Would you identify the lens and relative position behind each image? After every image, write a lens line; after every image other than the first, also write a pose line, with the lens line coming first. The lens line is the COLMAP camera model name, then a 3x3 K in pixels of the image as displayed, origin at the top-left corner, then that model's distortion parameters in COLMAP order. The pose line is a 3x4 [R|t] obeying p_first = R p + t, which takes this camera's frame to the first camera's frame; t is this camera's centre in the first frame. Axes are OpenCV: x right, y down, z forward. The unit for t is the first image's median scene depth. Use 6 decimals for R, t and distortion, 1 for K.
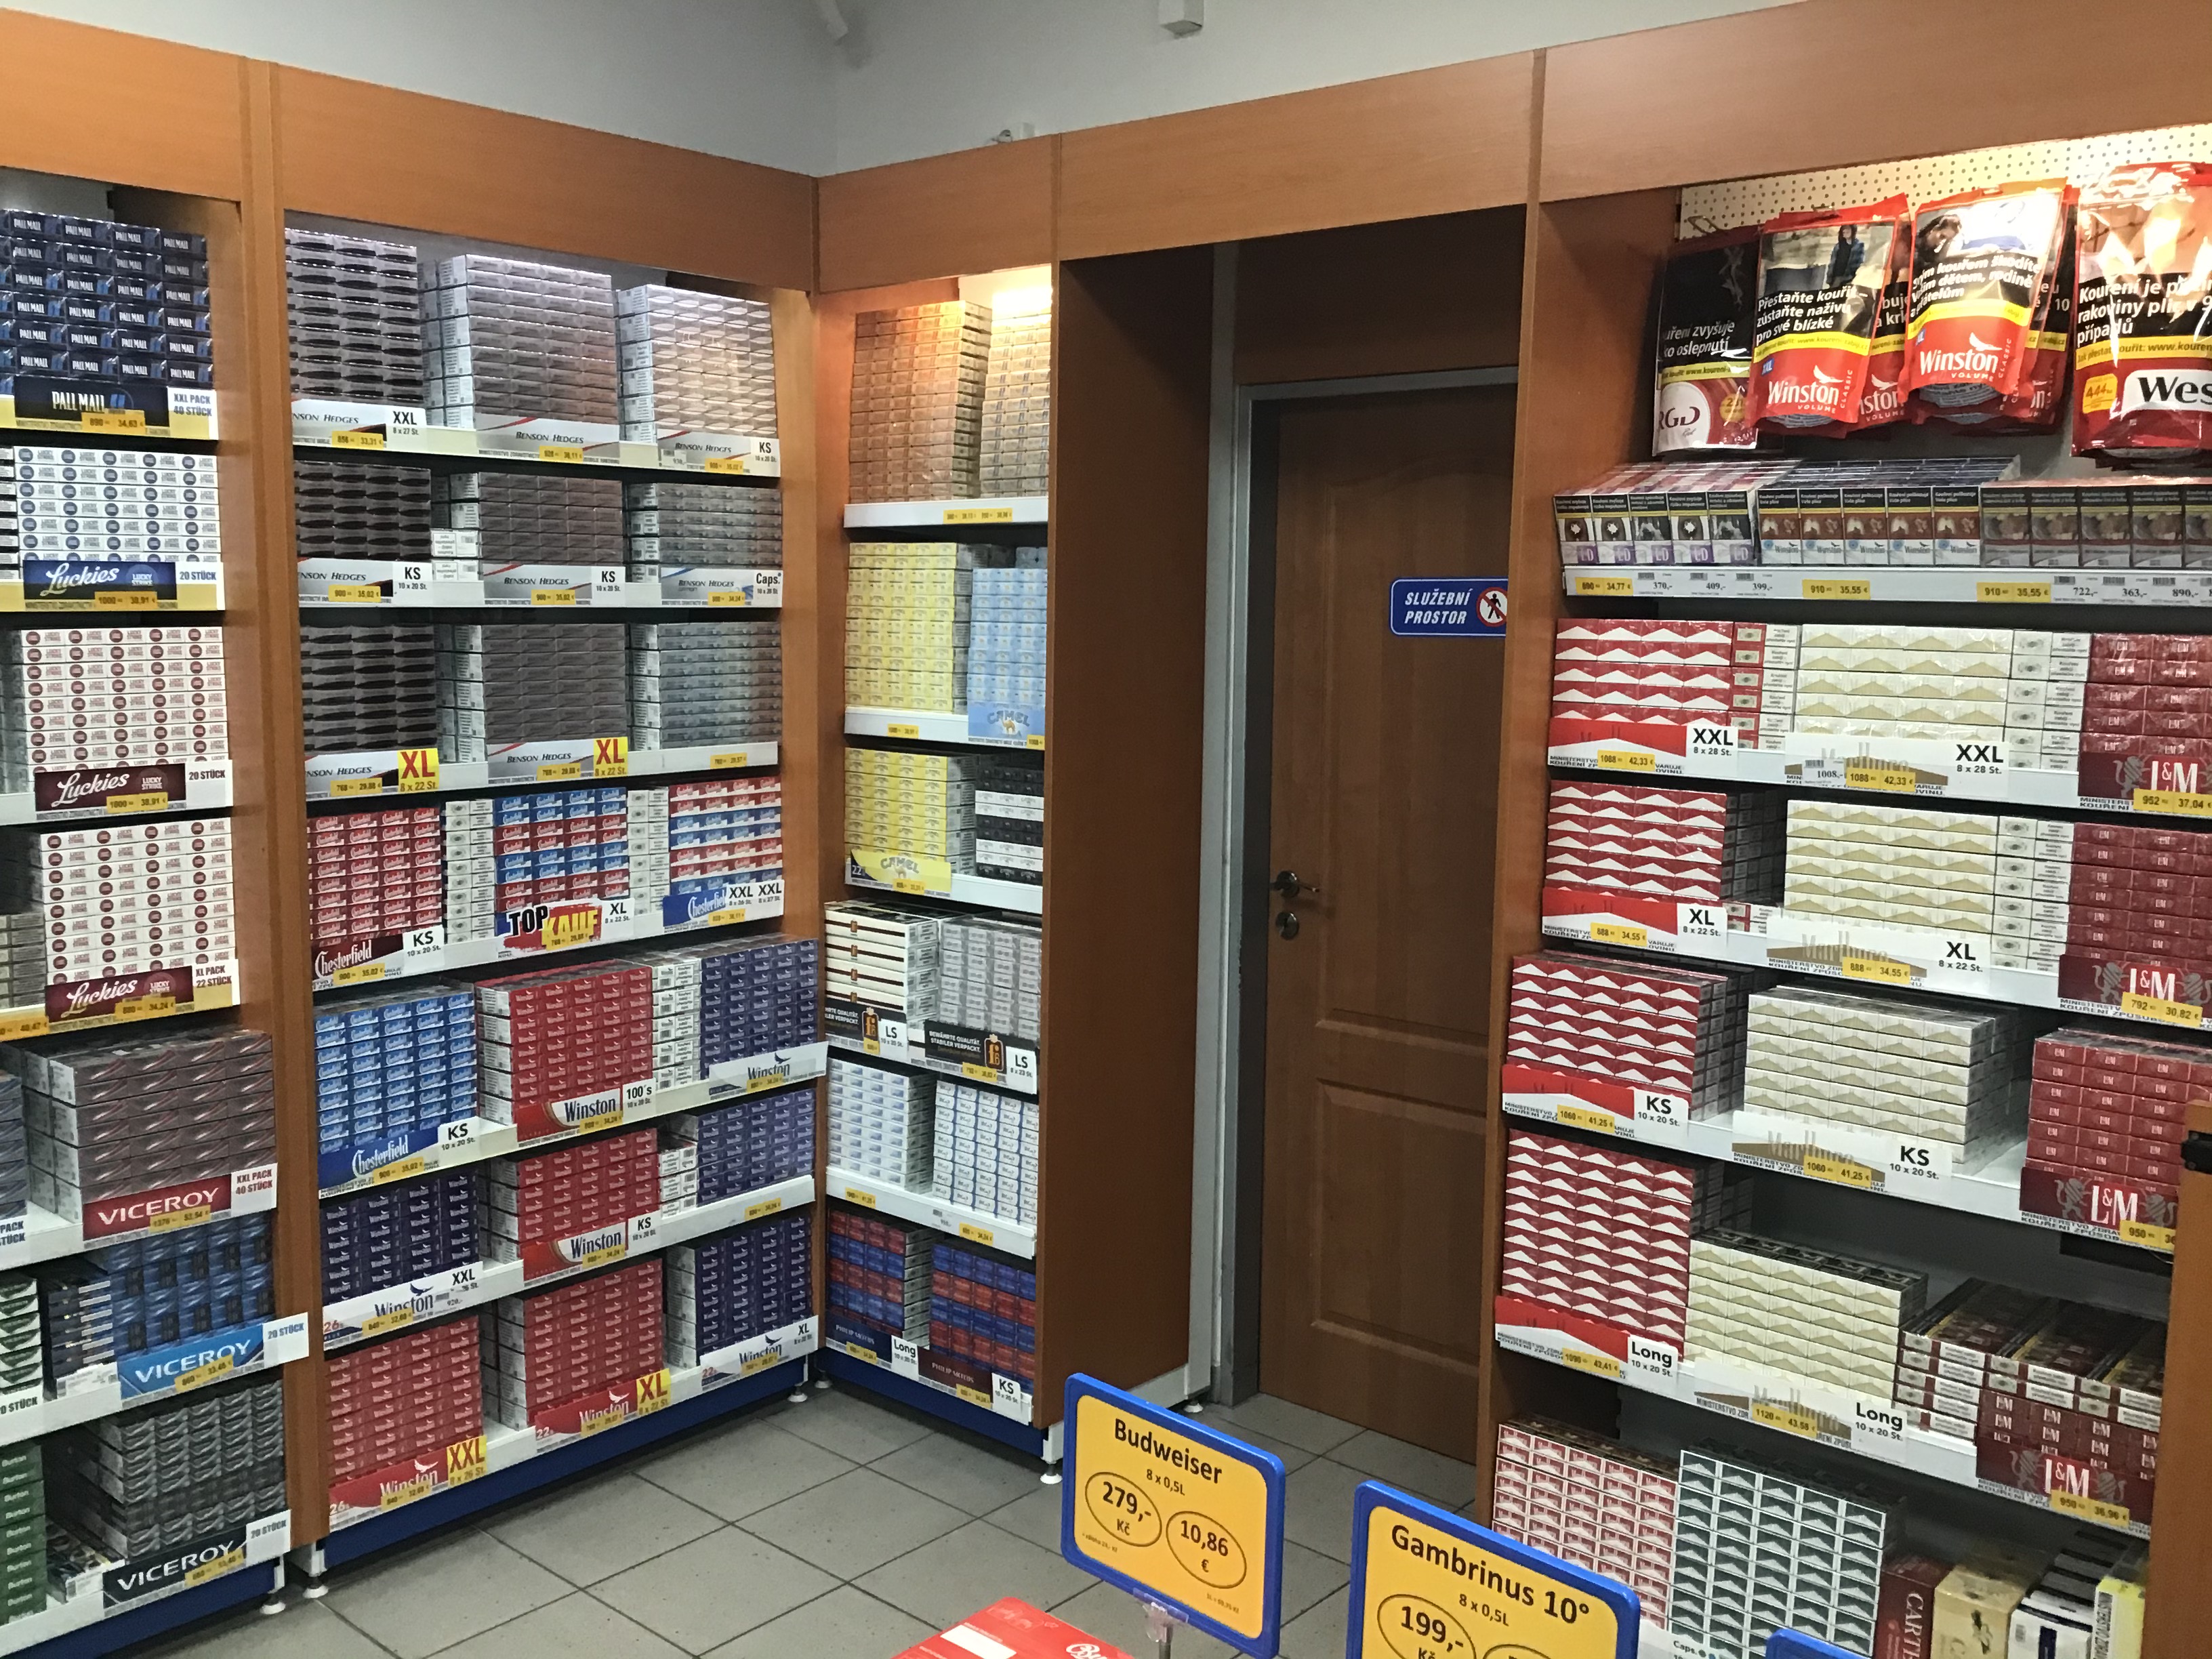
lens RADIAL K [[1961.1, 0, 1111.7], [0, 1961.1, 816.7], [0, 0, 1]] dist [0.090348, -0.157412]
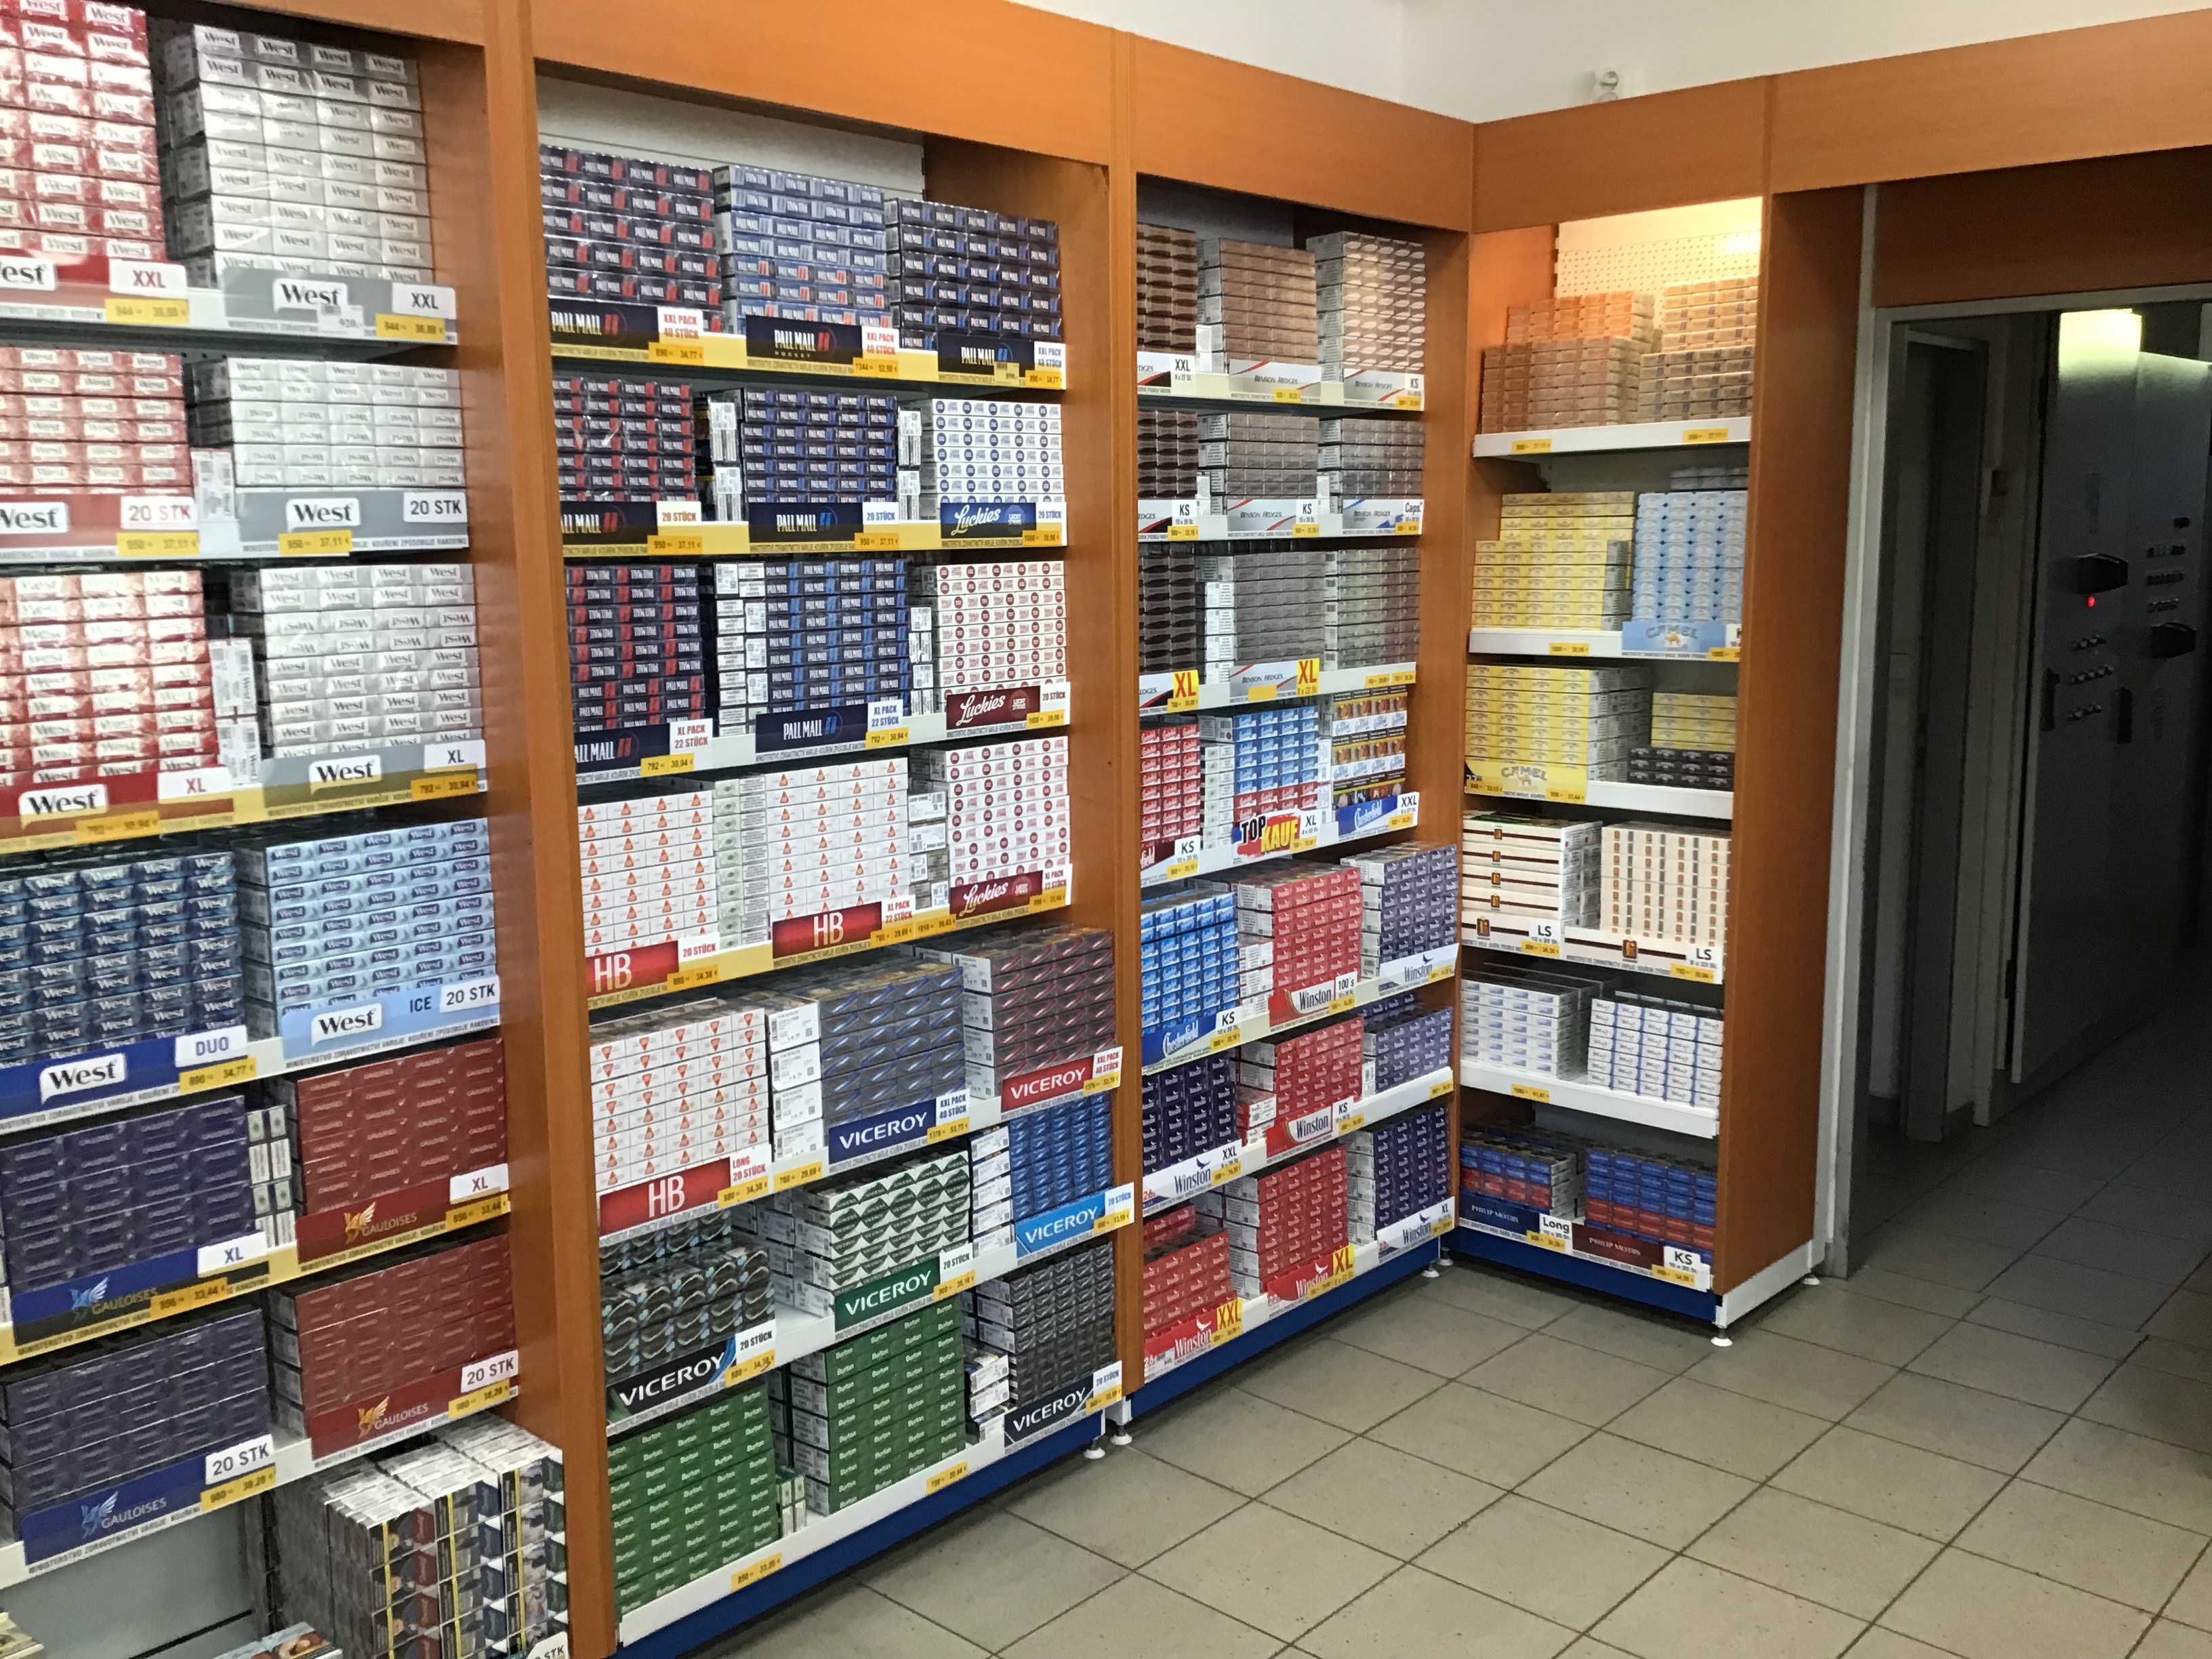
lens RADIAL K [[1961.1, 0, 1114.7], [0, 1961.1, 819.1], [0, 0, 1]] dist [0.090348, -0.157412]
pose [[0.999422, -0.017841, -0.028922, -0.344932], [0.018768, 0.999308, 0.032098, 0.011148], [0.028329, -0.032623, 0.999066, -0.079525]]
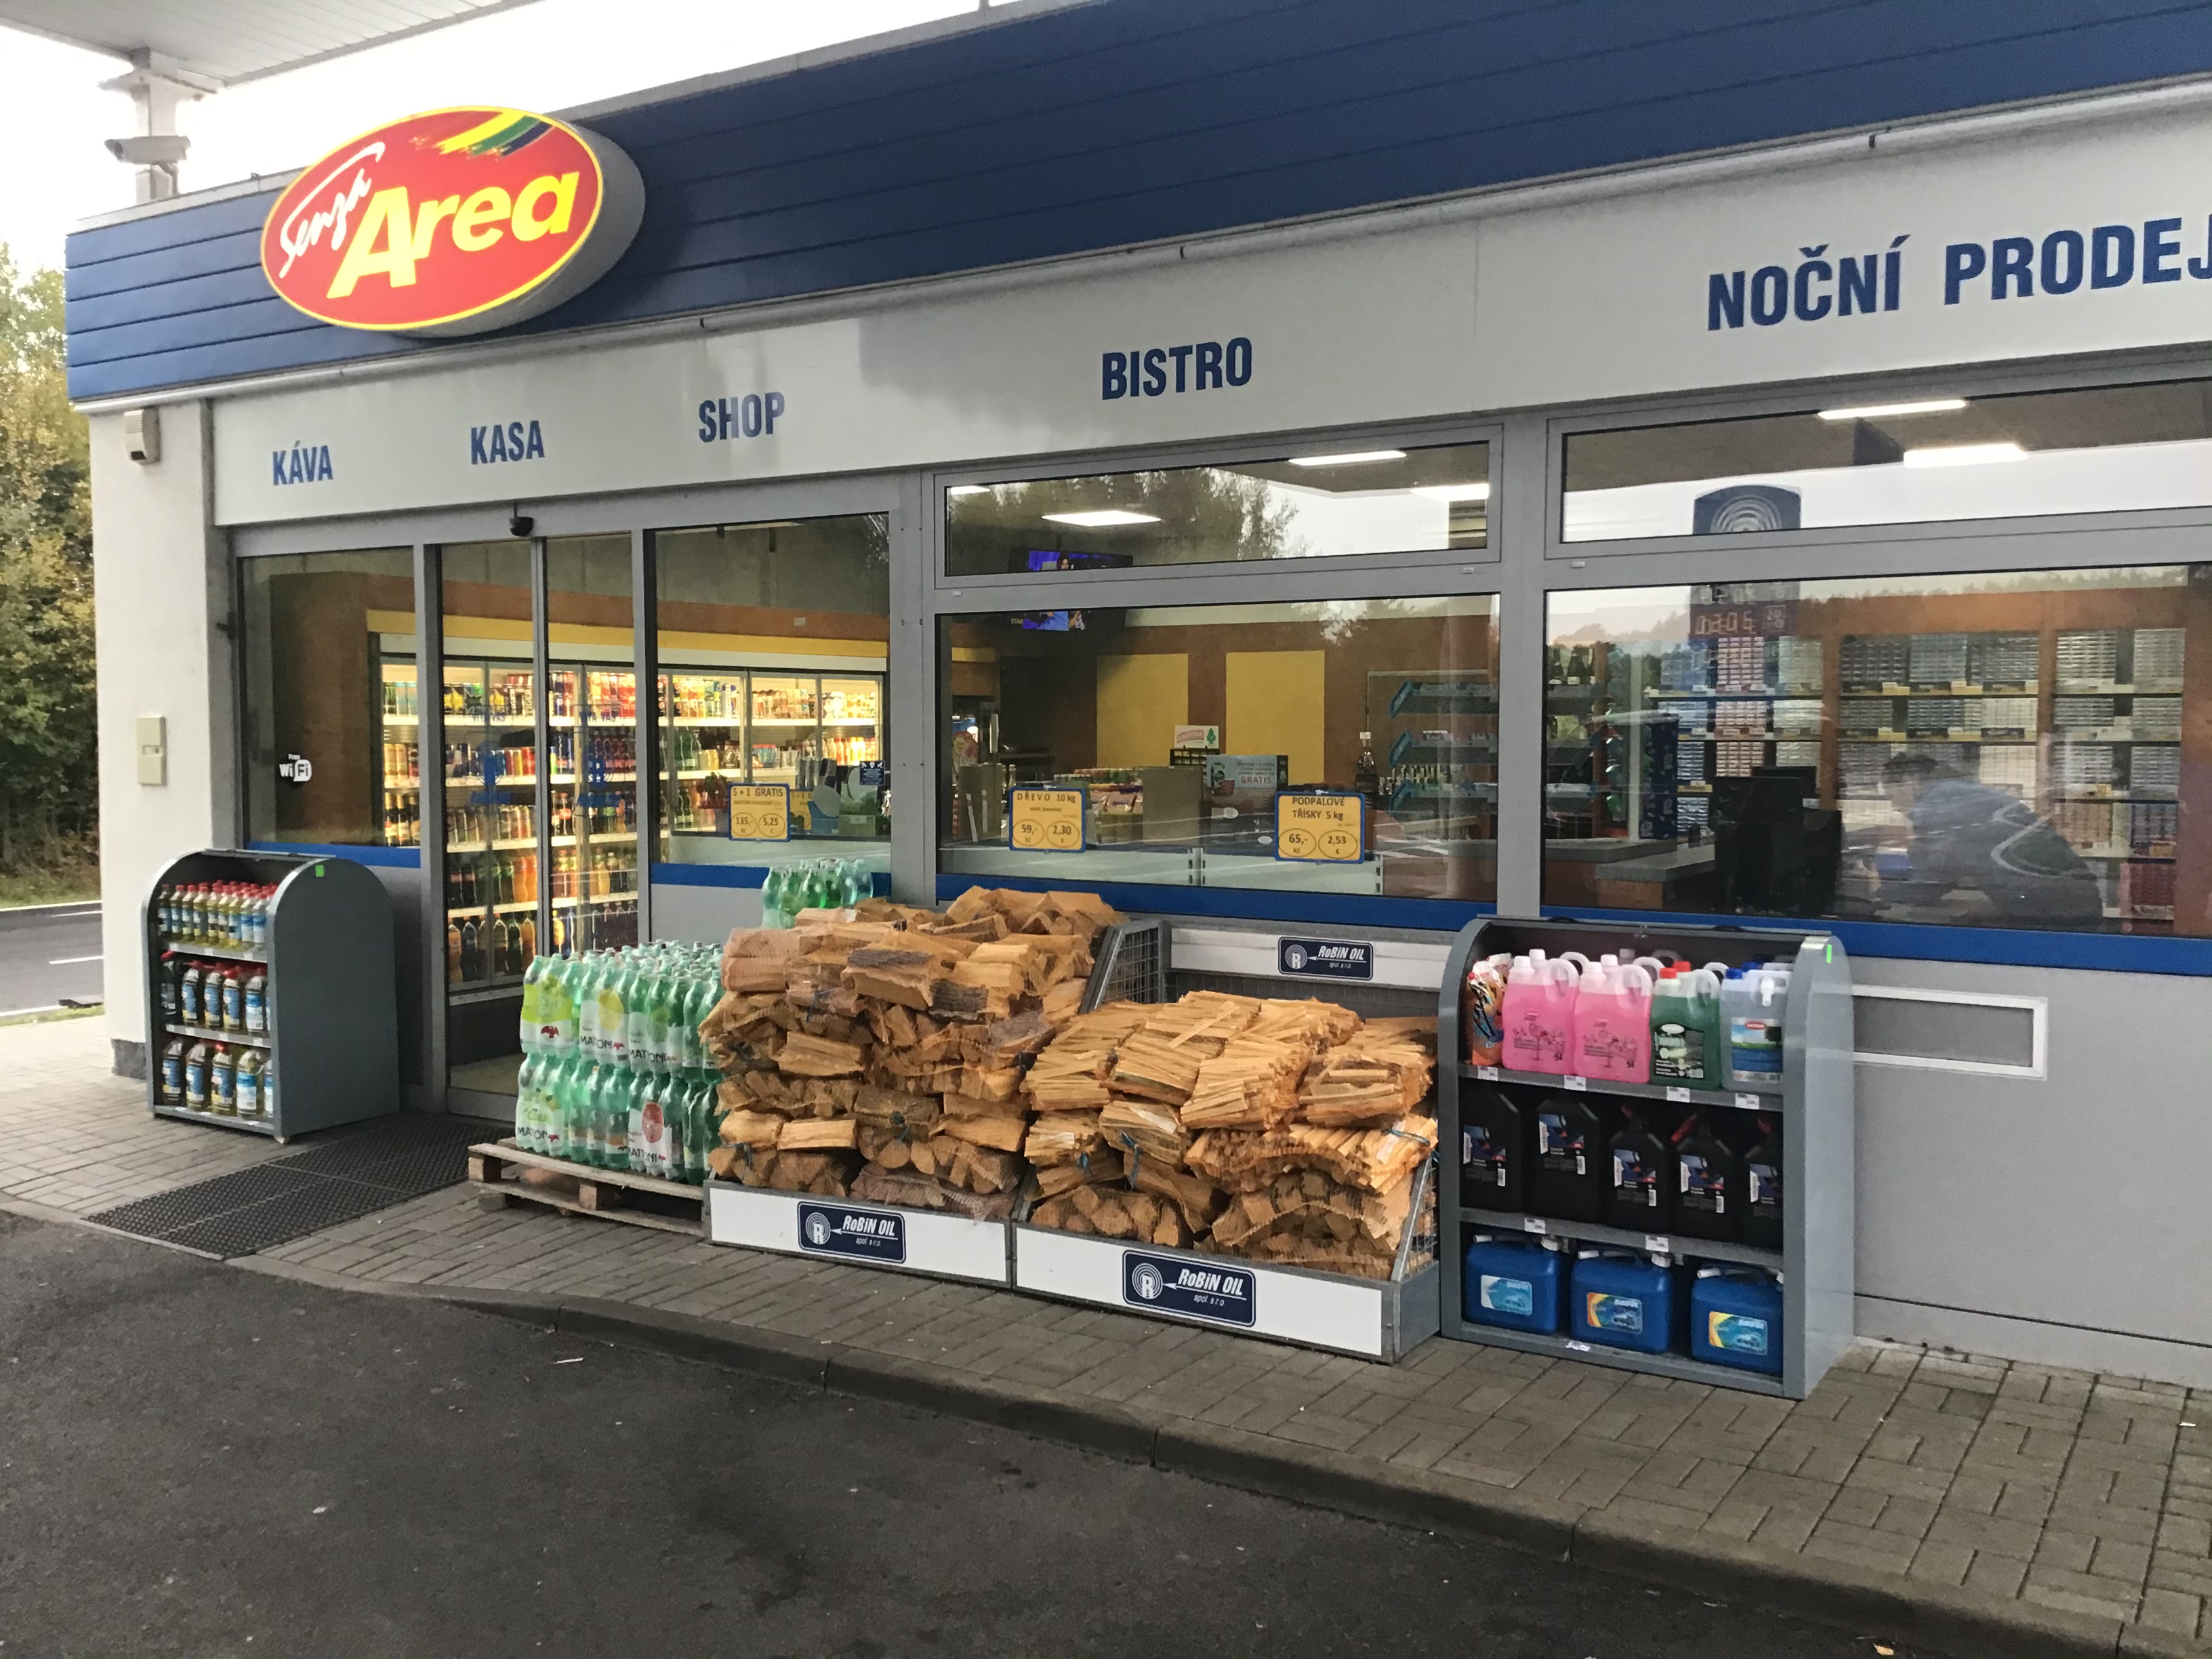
lens RADIAL K [[1961.1, 0, 1105.0], [0, 1961.1, 830.3], [0, 0, 1]] dist [0.090348, -0.157412]
pose [[0.159589, 0.033640, -0.986610, 2.433077], [-0.123429, 0.992257, 0.013867, 0.182874], [0.979437, 0.119563, 0.162505, -1.033151]]
